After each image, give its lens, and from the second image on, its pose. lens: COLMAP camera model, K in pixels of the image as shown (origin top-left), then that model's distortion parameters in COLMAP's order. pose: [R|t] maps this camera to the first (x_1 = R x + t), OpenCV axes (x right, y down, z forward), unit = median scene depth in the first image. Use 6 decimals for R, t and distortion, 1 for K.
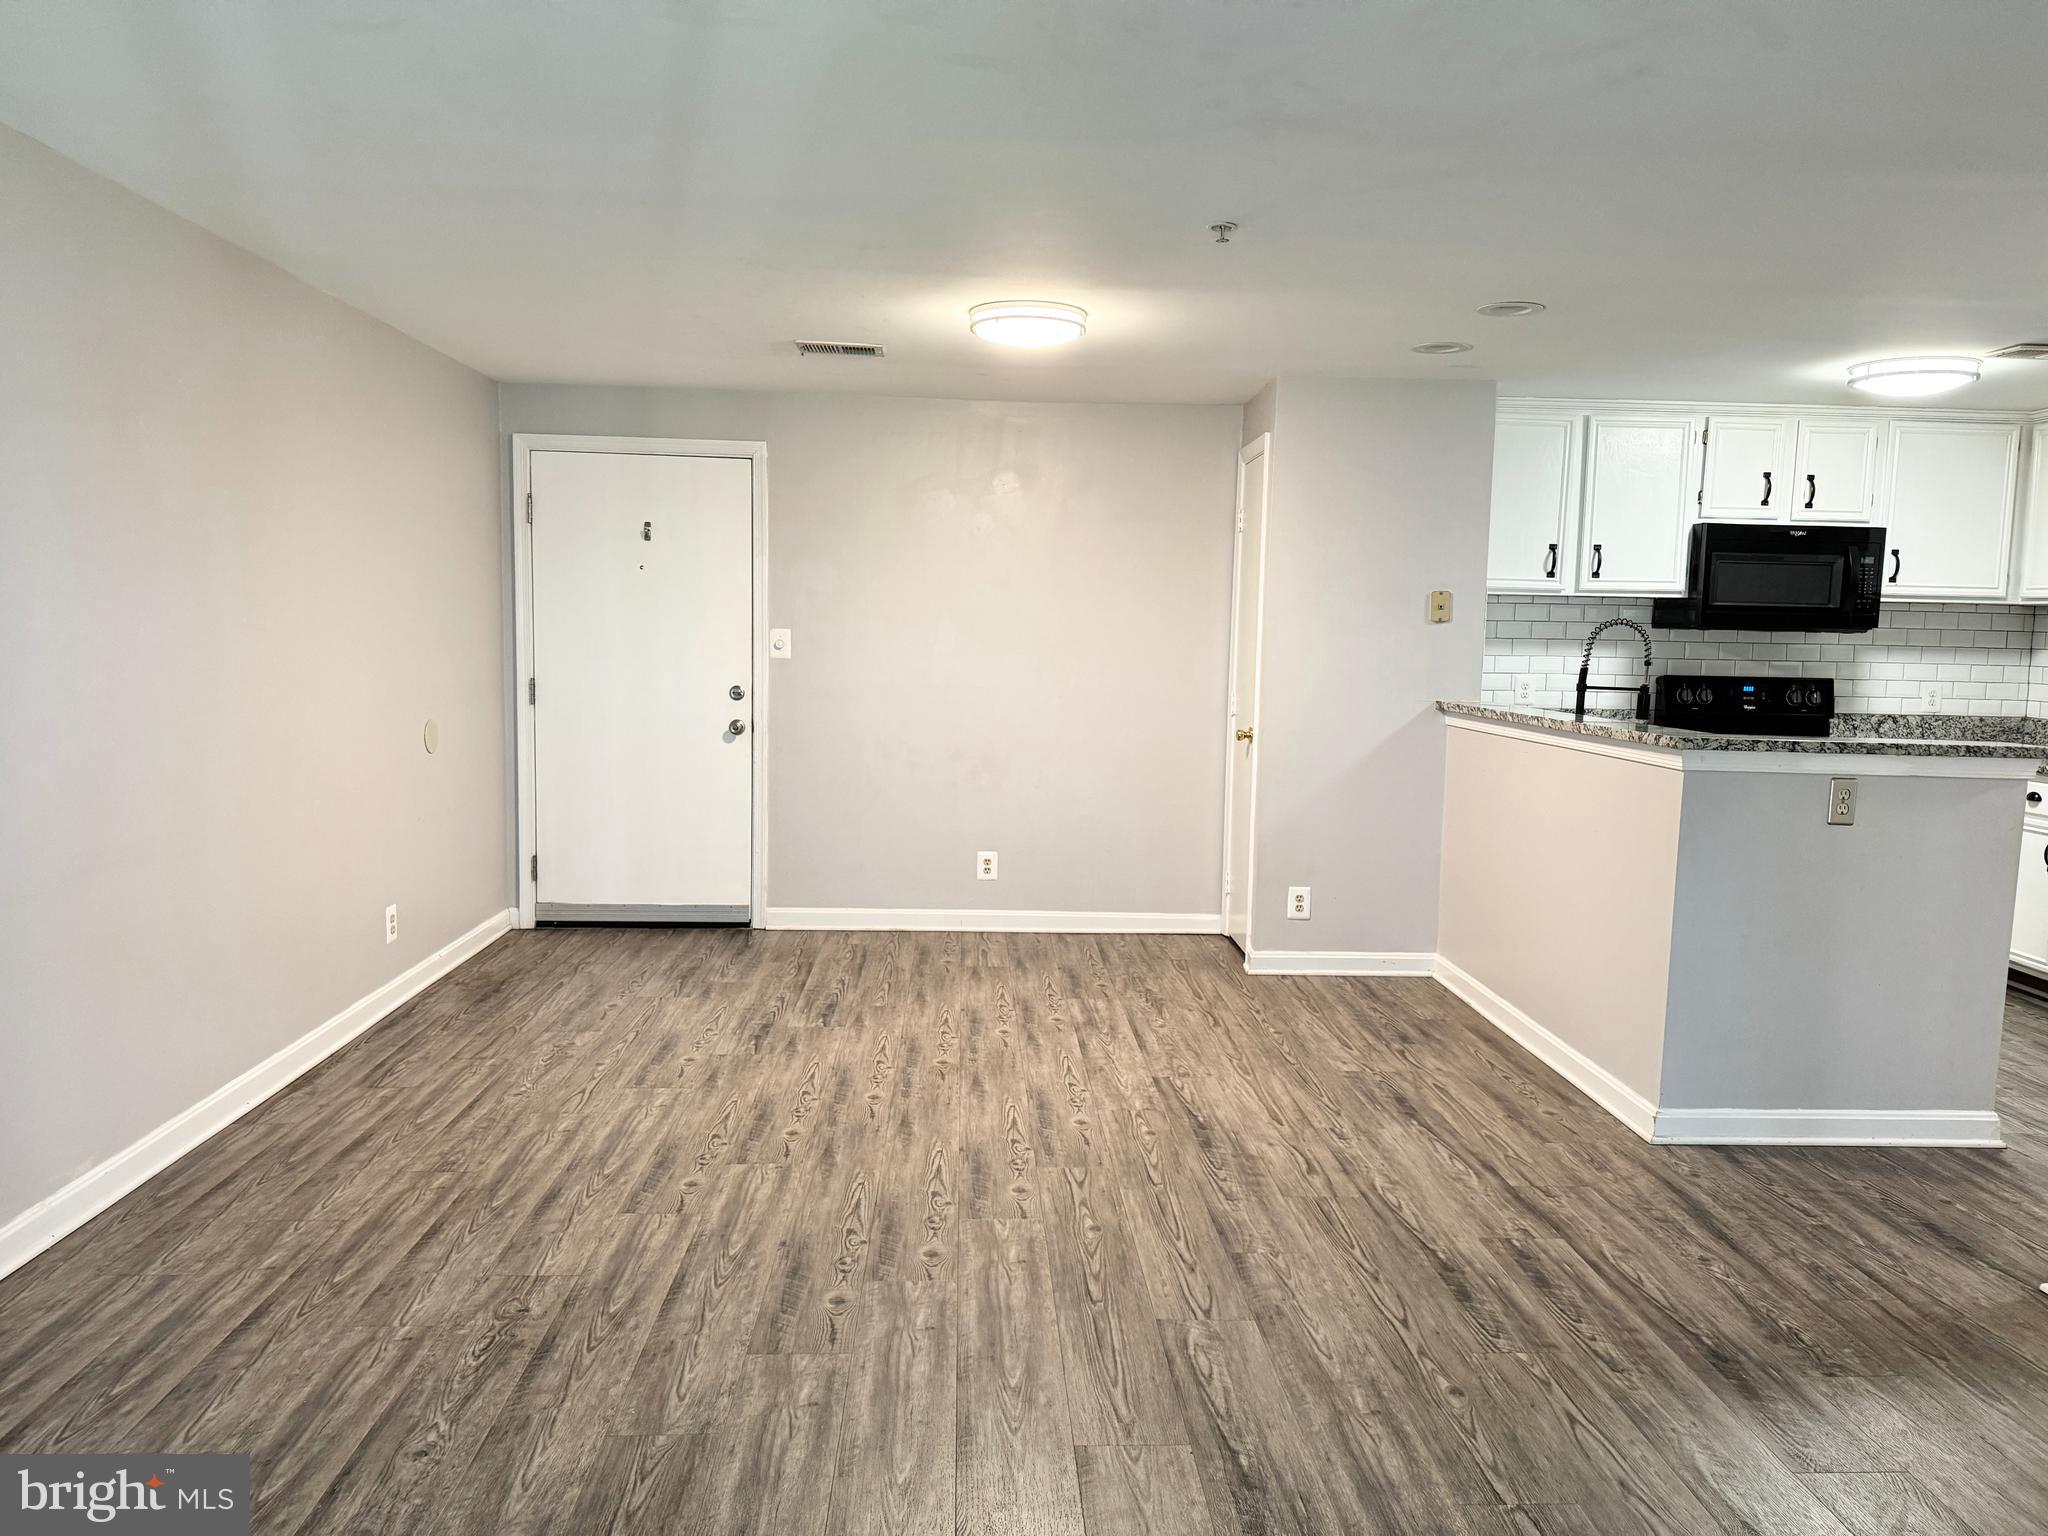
lens RADIAL K [[1448.8, 0, 1029.4], [0, 1448.8, 769.9], [0, 0, 1]] dist [0.035901, -0.046259]
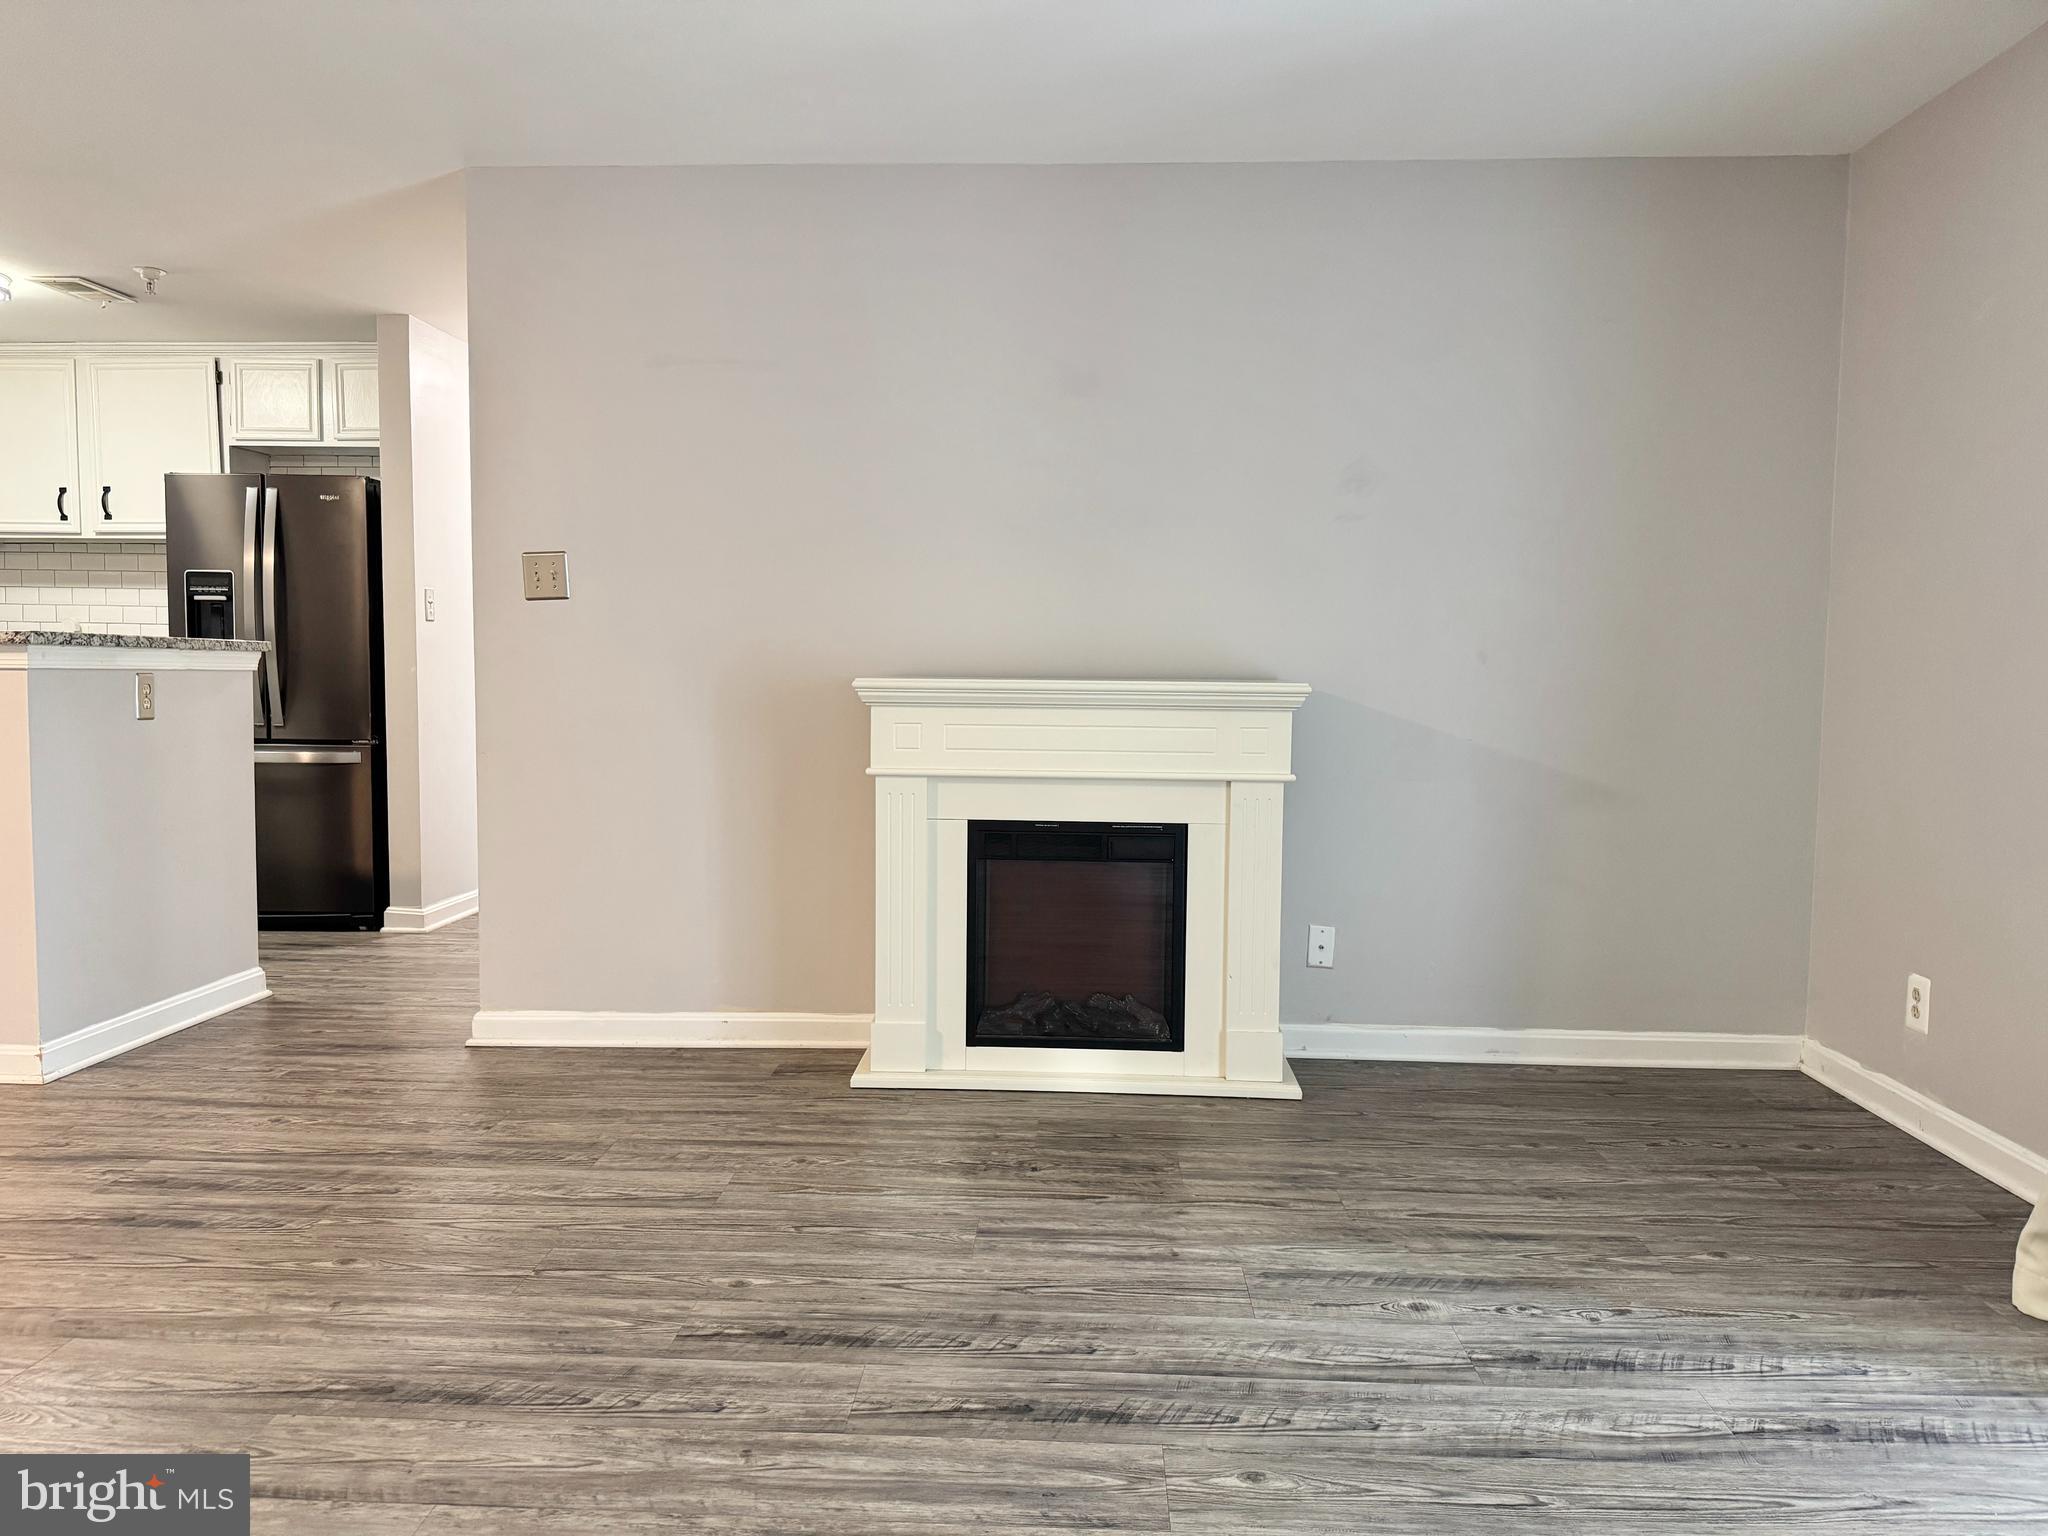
lens RADIAL K [[1448.8, 0, 1029.4], [0, 1448.8, 769.9], [0, 0, 1]] dist [0.035901, -0.046259]
pose [[0.090112, -0.092189, 0.991656, -0.266630], [0.090340, 0.992358, 0.084045, 0.028200], [-0.991826, 0.082013, 0.097751, 0.192307]]
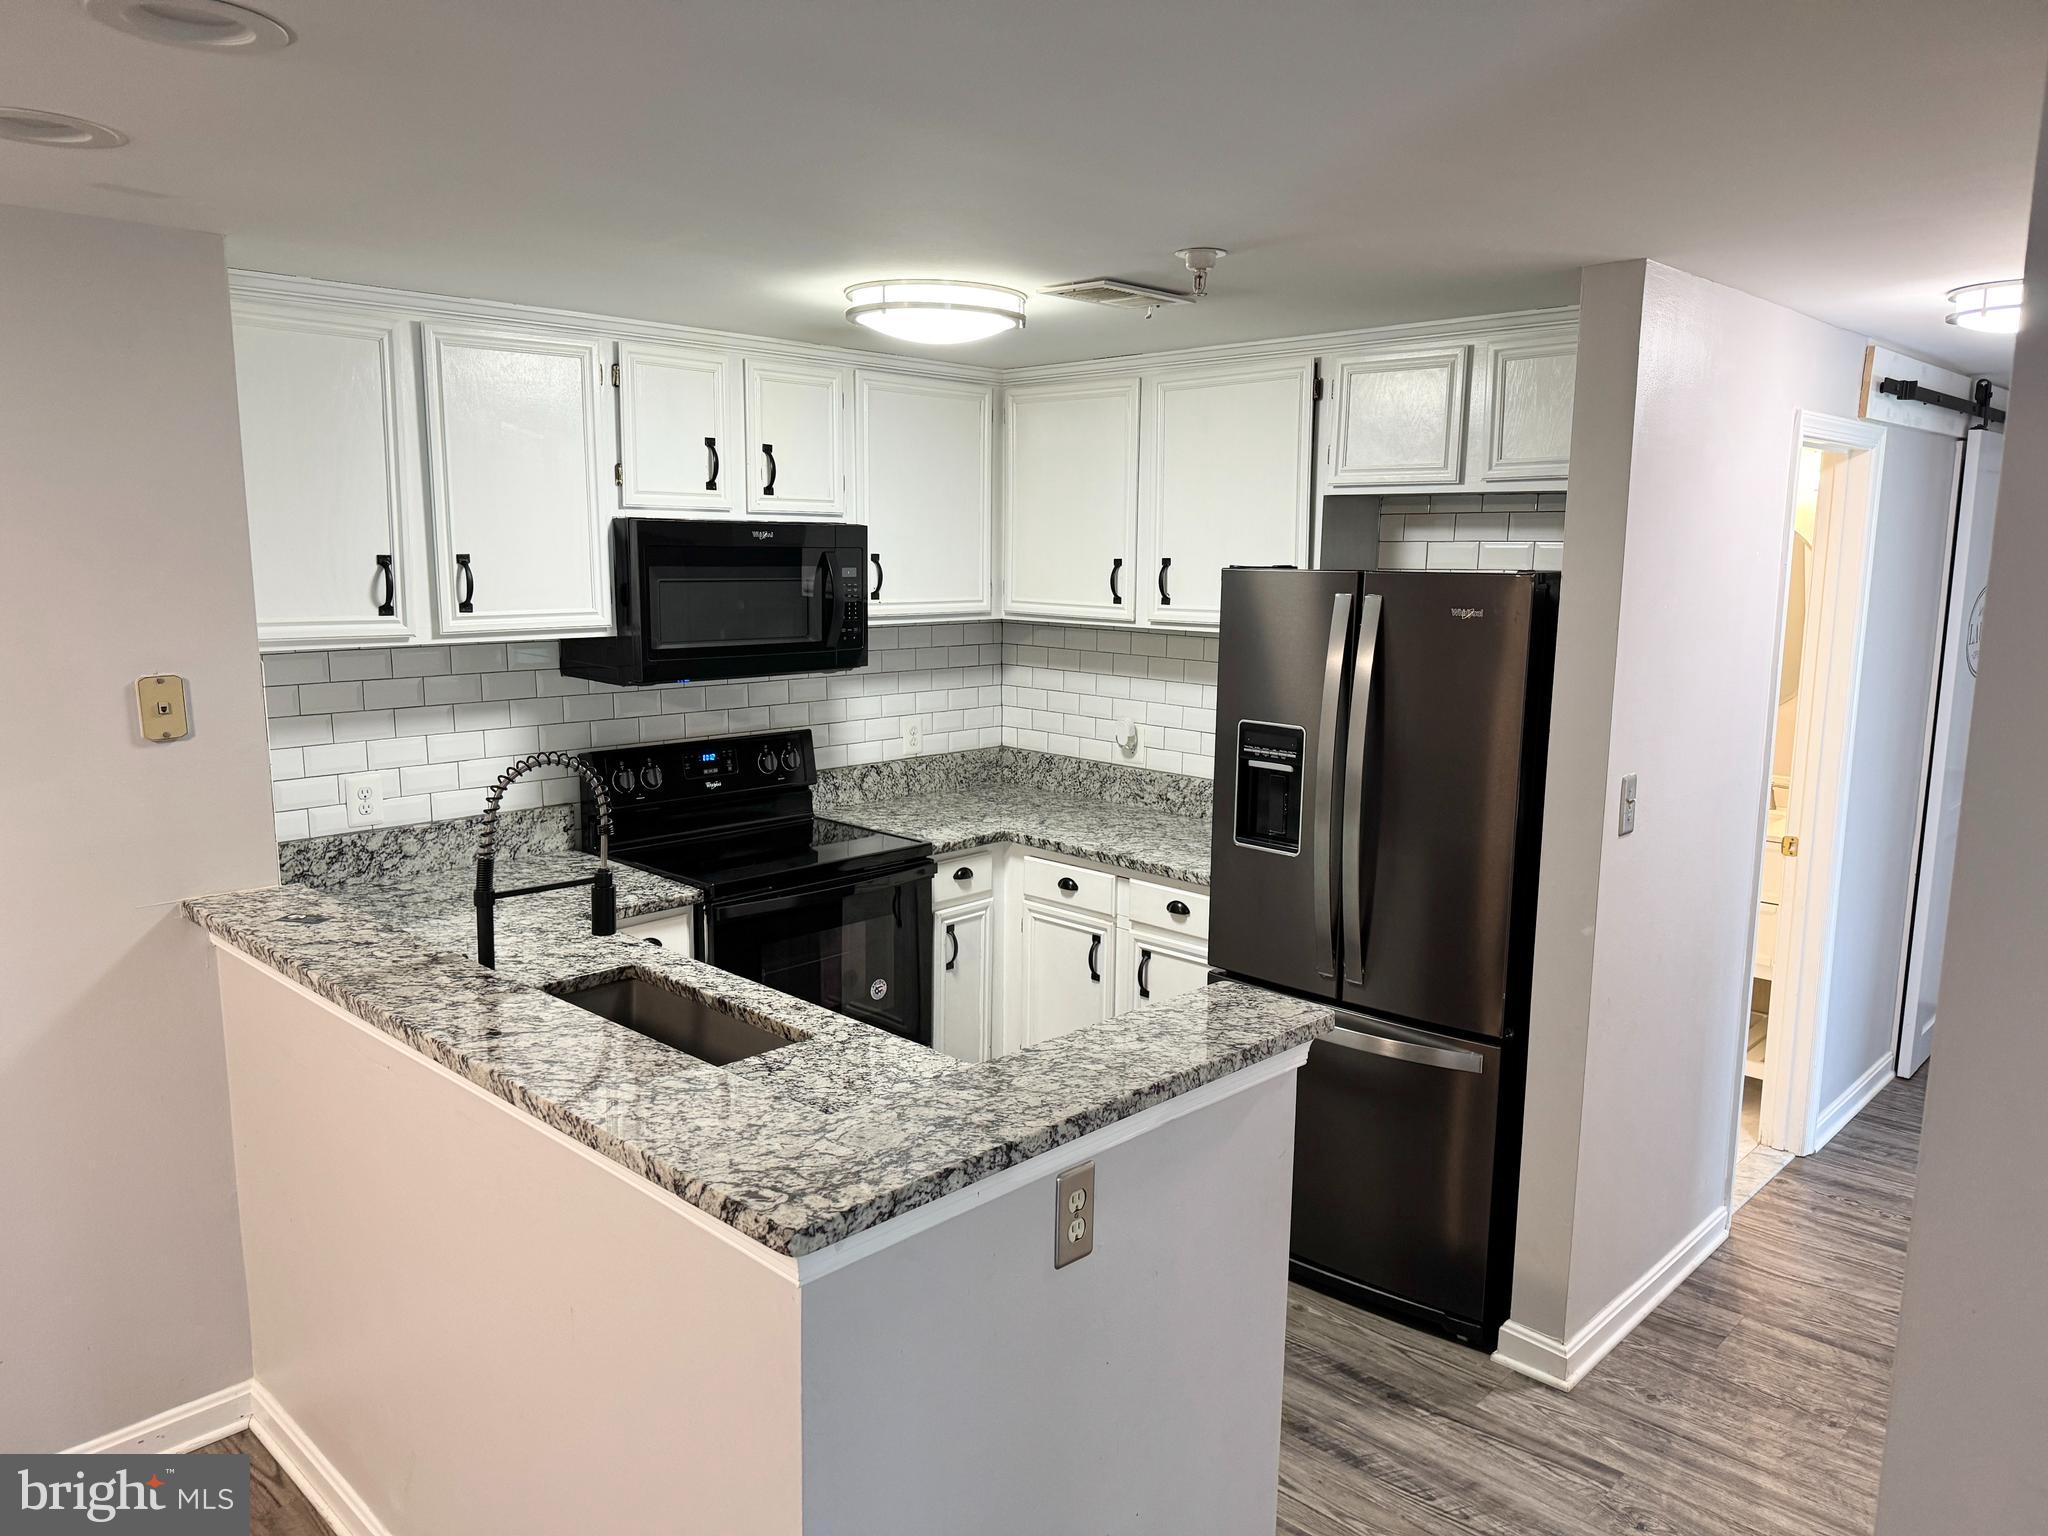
lens RADIAL K [[1416.4, 0, 1024.0], [0, 1416.4, 768.0], [0, 0, 1]] dist [0.187419, -0.398198]
pose [[0.727621, -0.122877, 0.674884, 0.160052], [0.073172, 0.992116, 0.101746, -0.115400], [-0.682065, -0.024649, 0.730876, 0.440988]]
